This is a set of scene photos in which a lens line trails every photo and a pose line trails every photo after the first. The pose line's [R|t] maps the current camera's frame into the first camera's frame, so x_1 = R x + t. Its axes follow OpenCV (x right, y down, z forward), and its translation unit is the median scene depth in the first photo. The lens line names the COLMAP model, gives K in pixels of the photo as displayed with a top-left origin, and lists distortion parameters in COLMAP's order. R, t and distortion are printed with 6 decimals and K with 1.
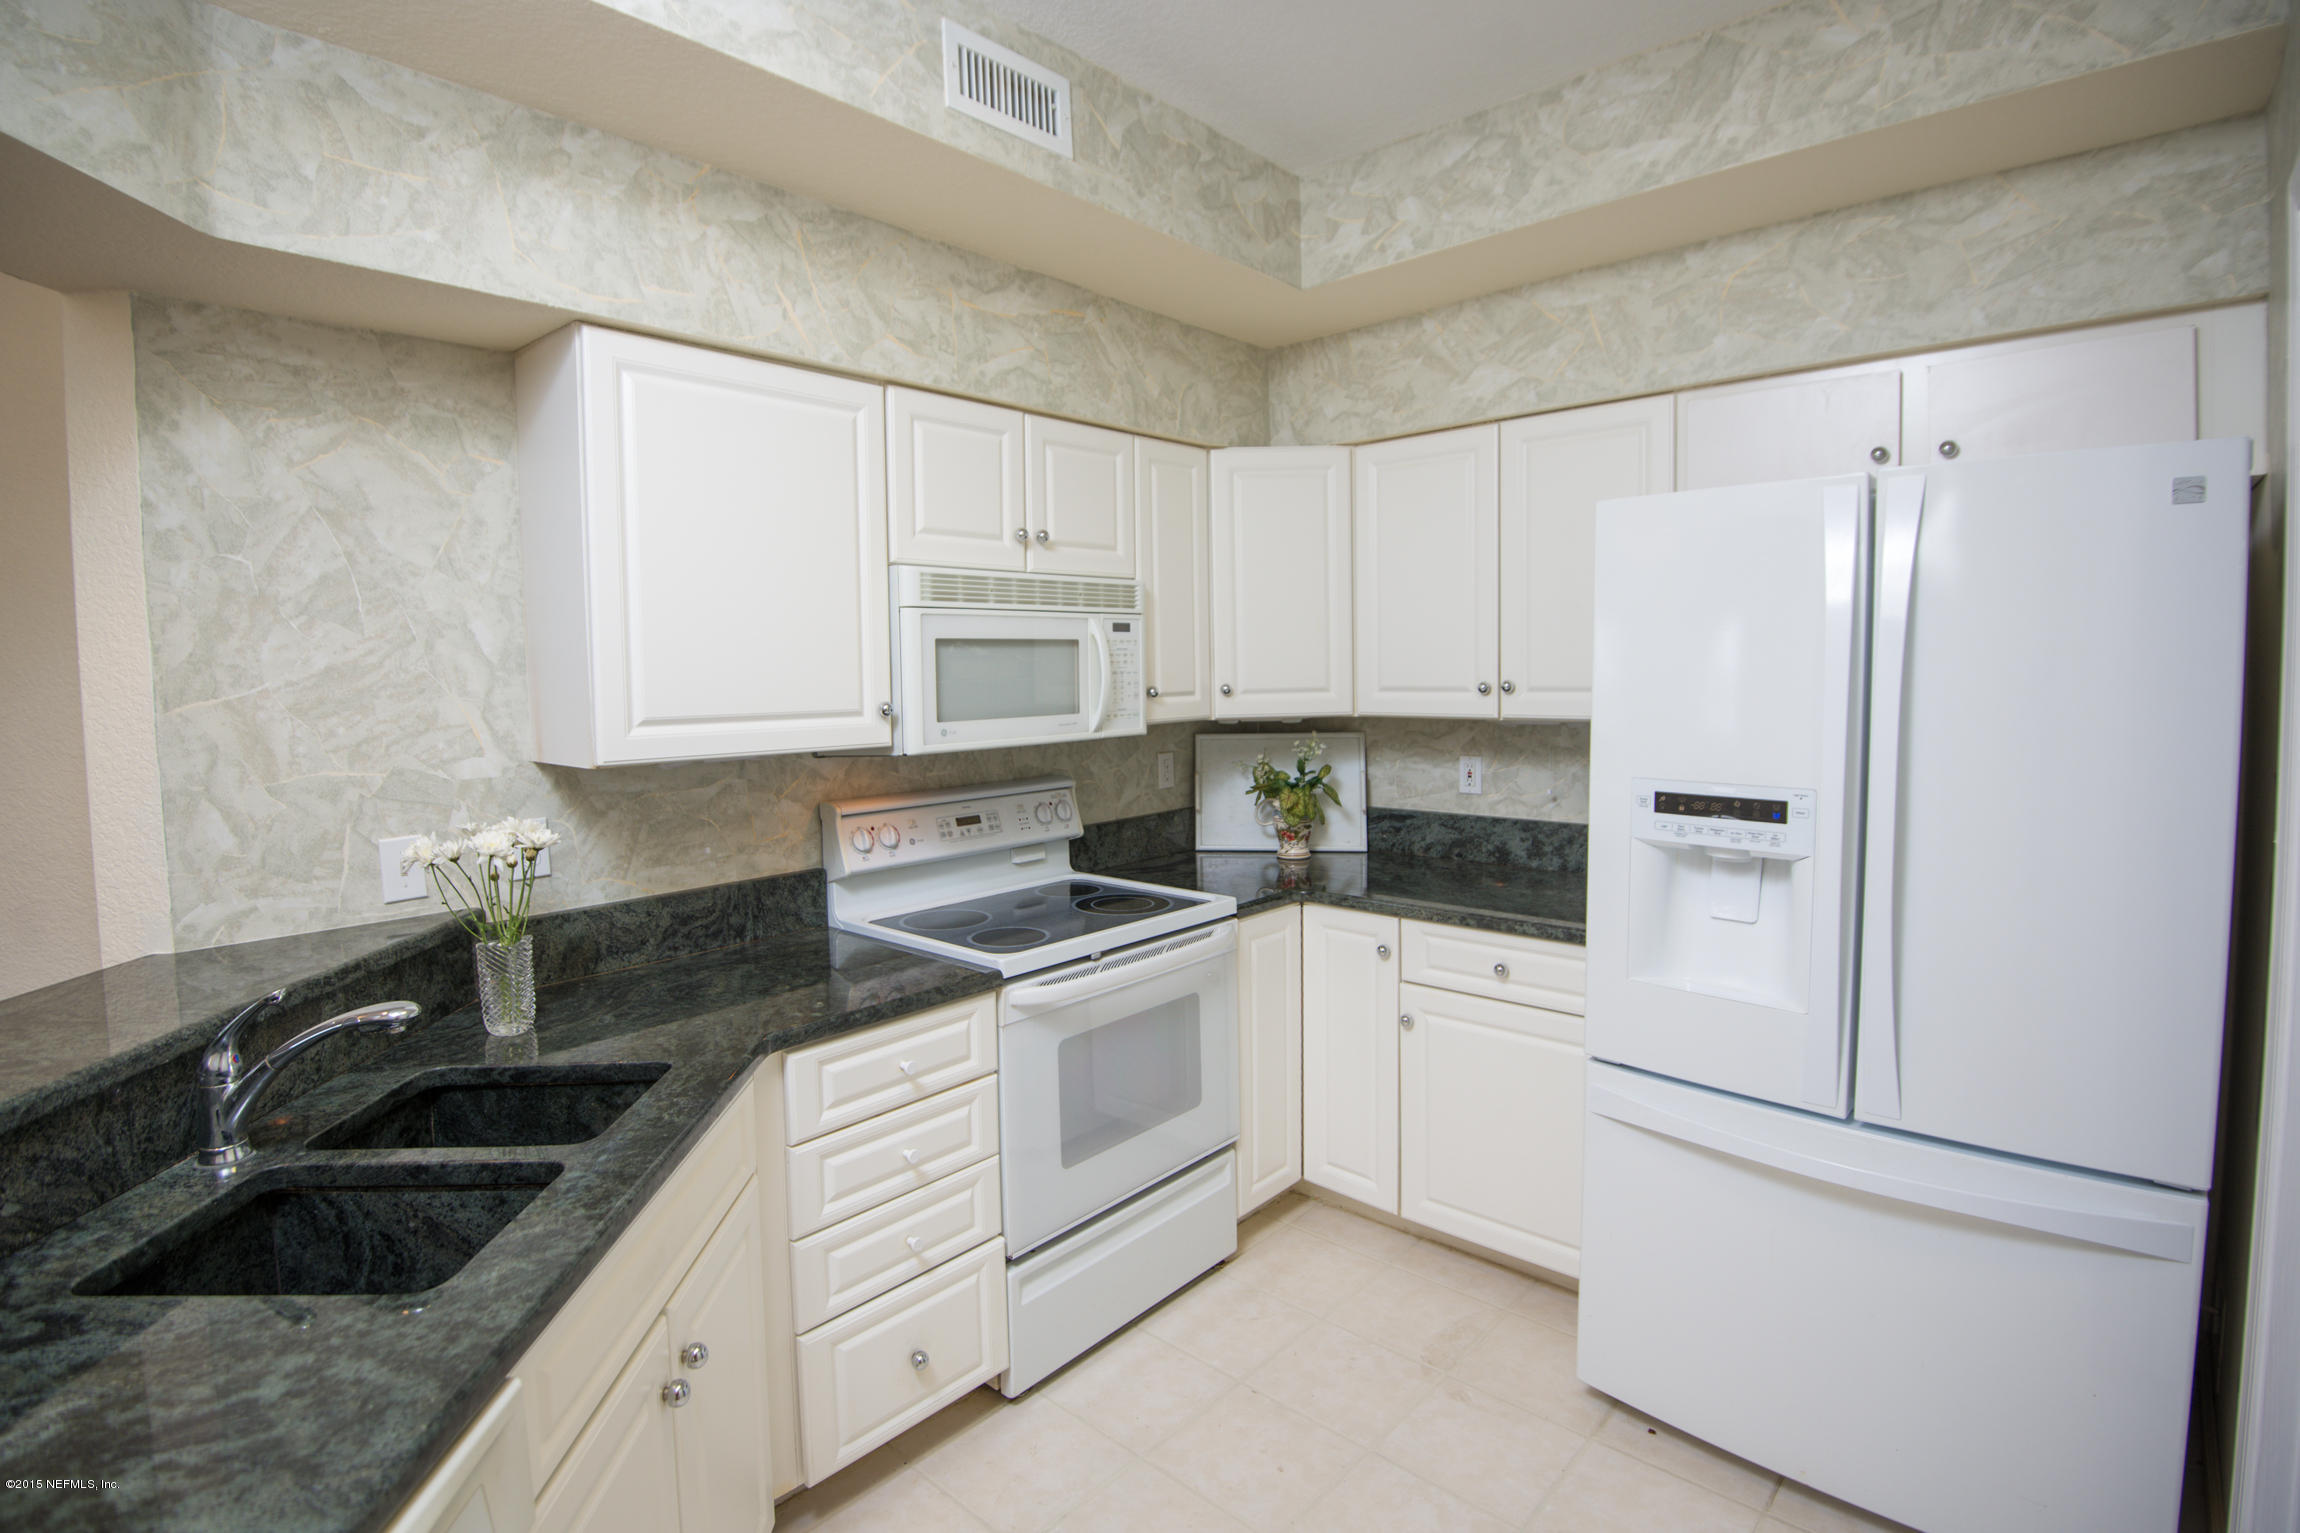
lens RADIAL K [[1134.9, 0, 1136.8], [0, 1134.9, 733.0], [0, 0, 1]] dist [-0.001035, -0.029302]
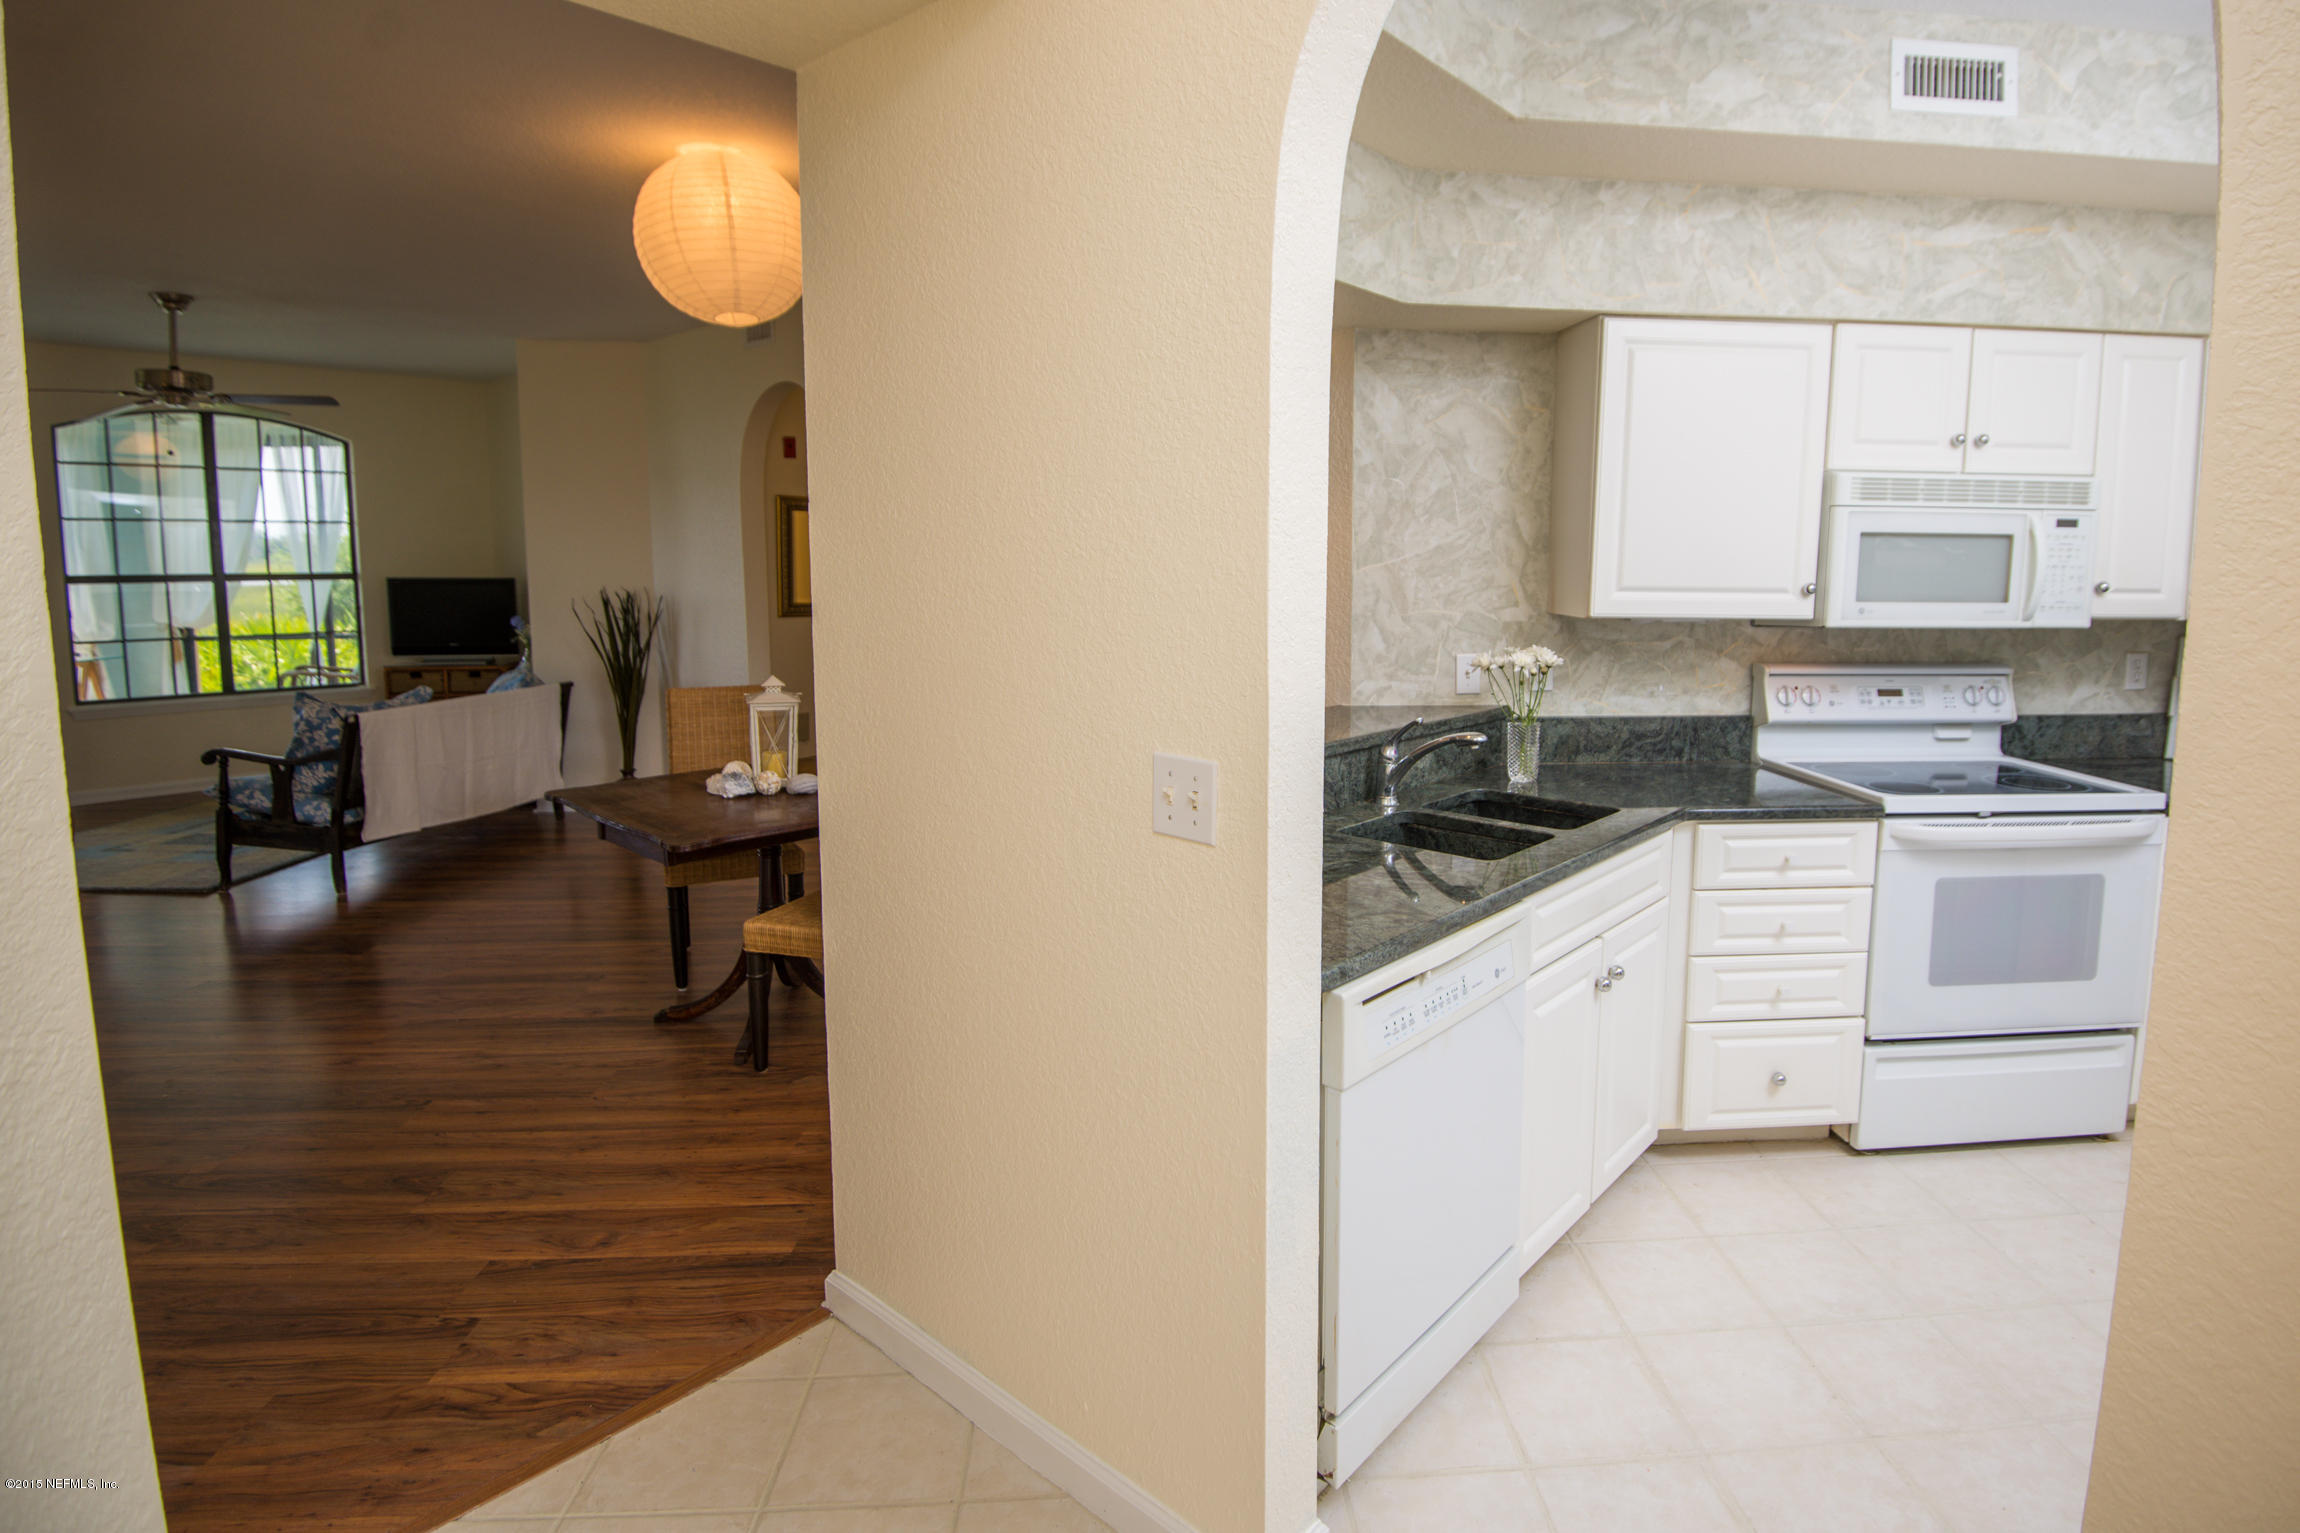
lens RADIAL K [[1160.0, 0, 1241.3], [0, 1160.0, 678.5], [0, 0, 1]] dist [0.001086, -0.032454]
pose [[0.744479, 0.094504, -0.660924, 0.174257], [-0.060614, 0.995410, 0.074054, 0.021974], [0.664889, -0.015070, 0.746790, -0.389551]]
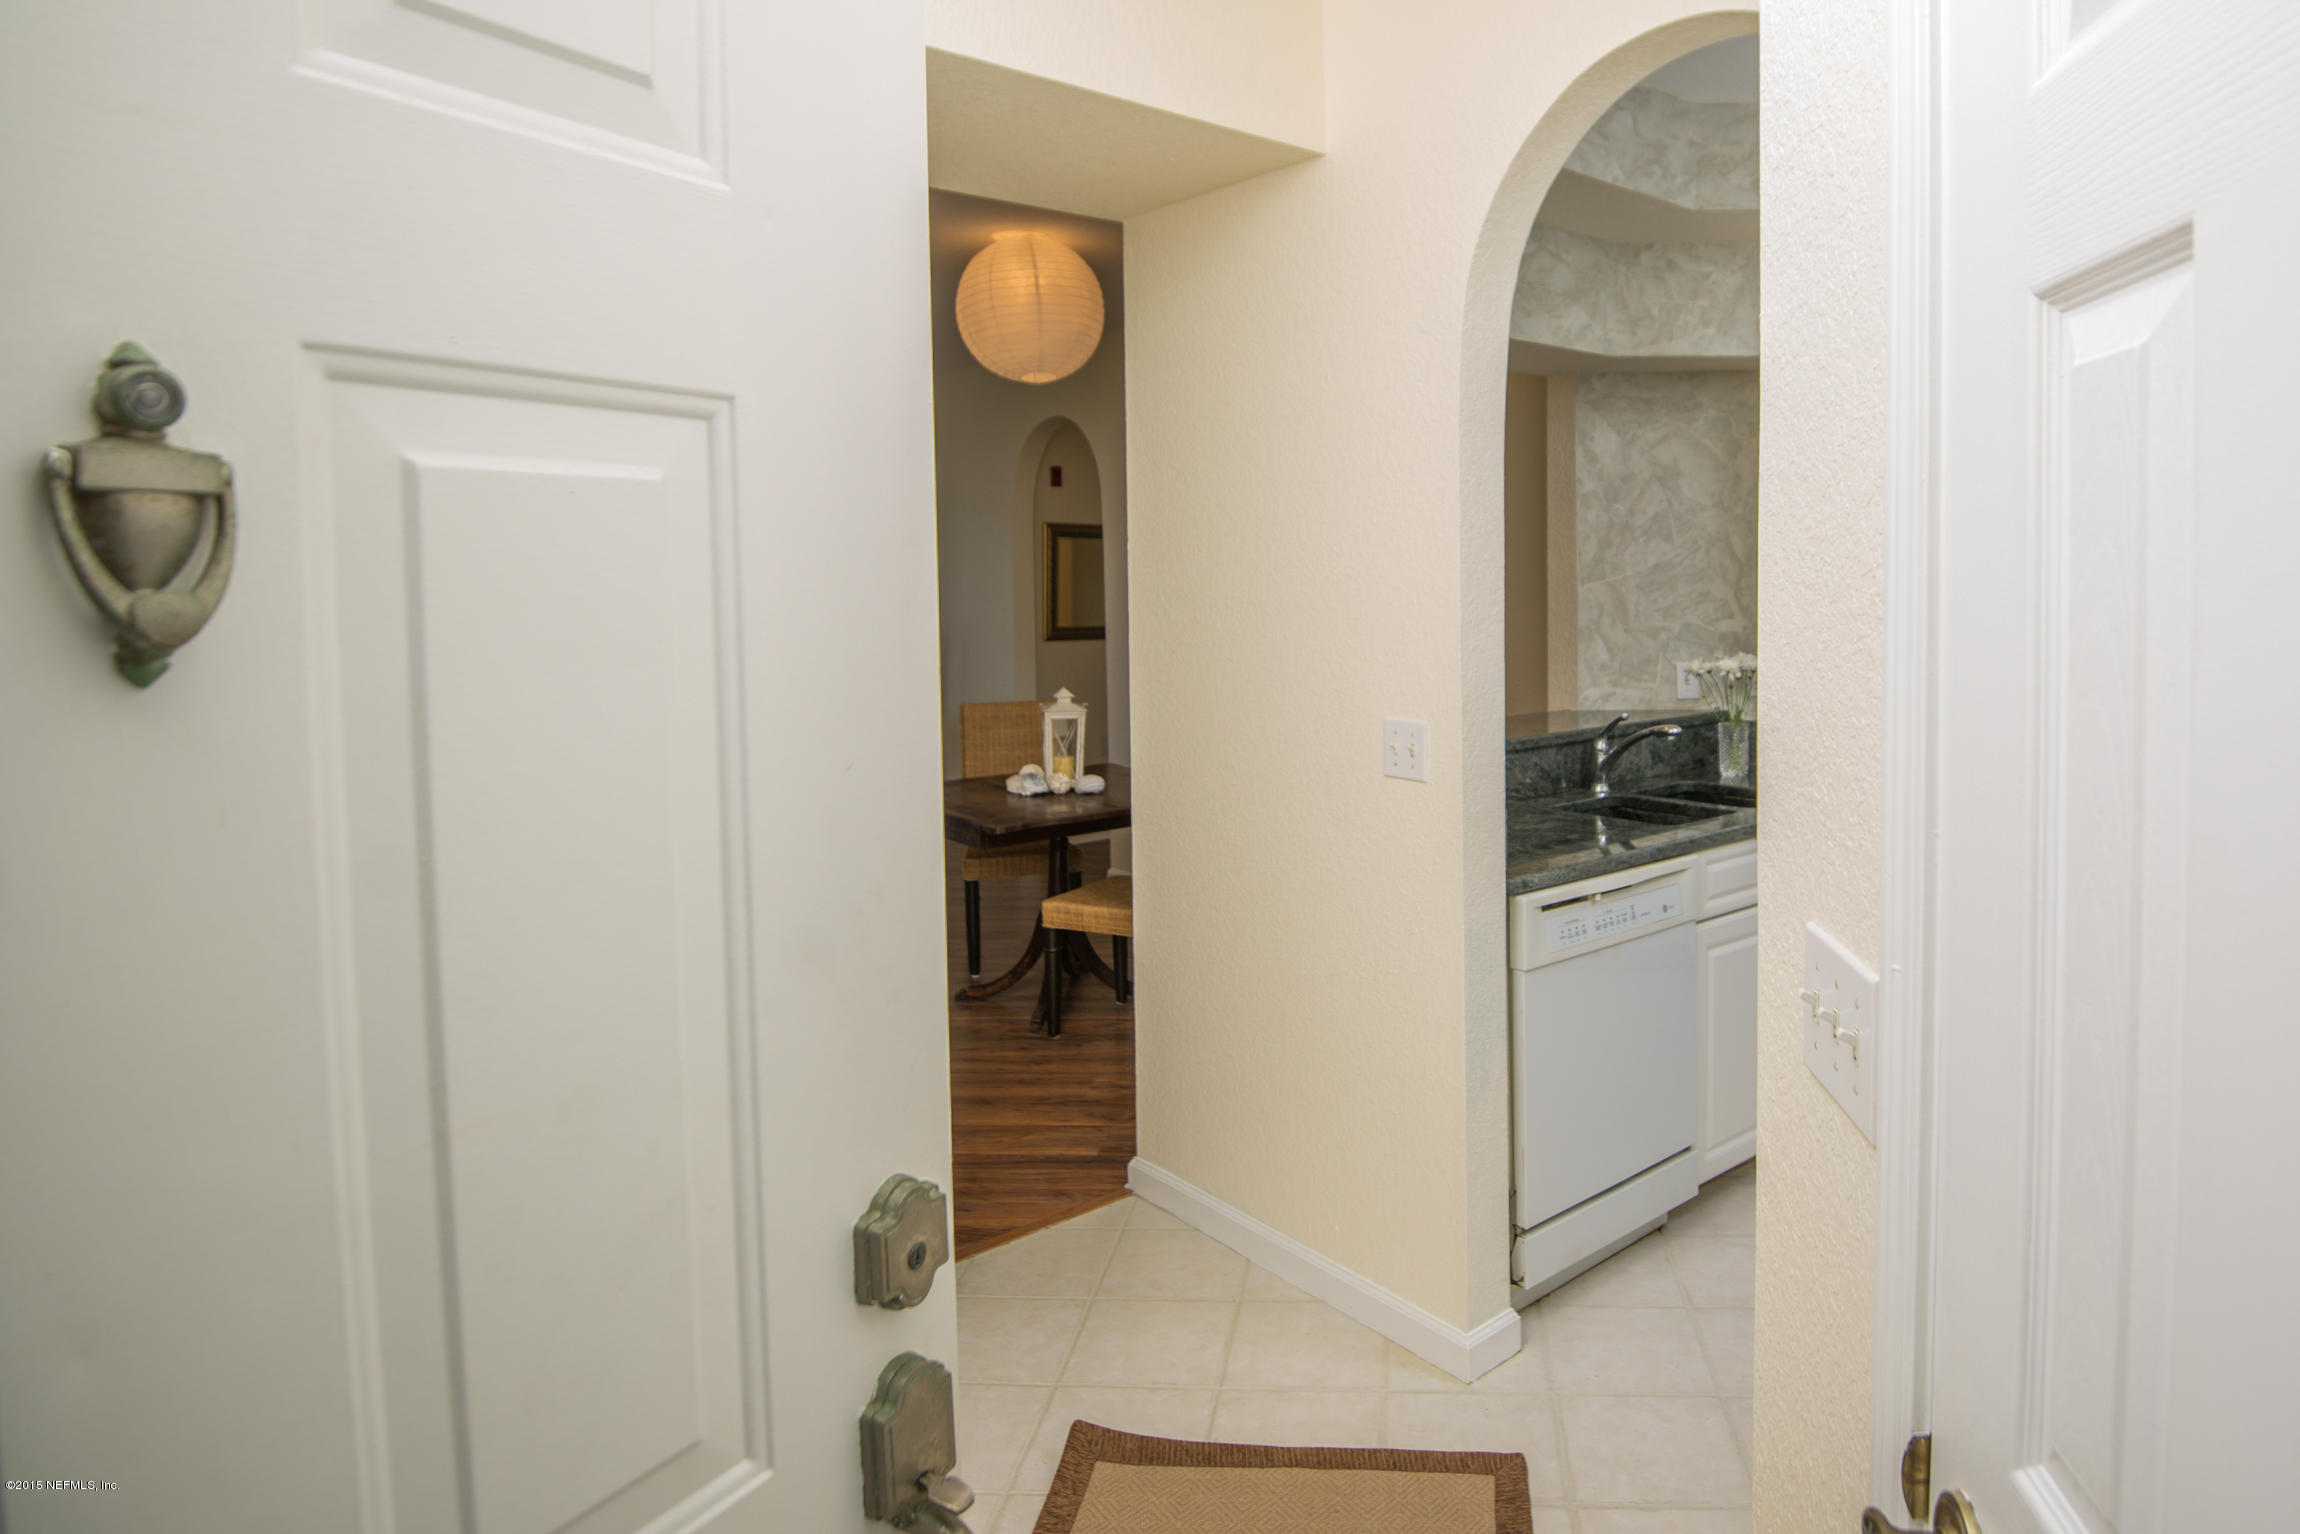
lens RADIAL K [[1315.4, 0, 1315.8], [0, 1315.4, 622.5], [0, 0, 1]] dist [-0.054423, -0.000031]
pose [[0.634176, 0.041628, -0.772067, 0.479414], [-0.048748, 0.998716, 0.013807, 0.027700], [0.771650, 0.028880, 0.635391, -0.642515]]
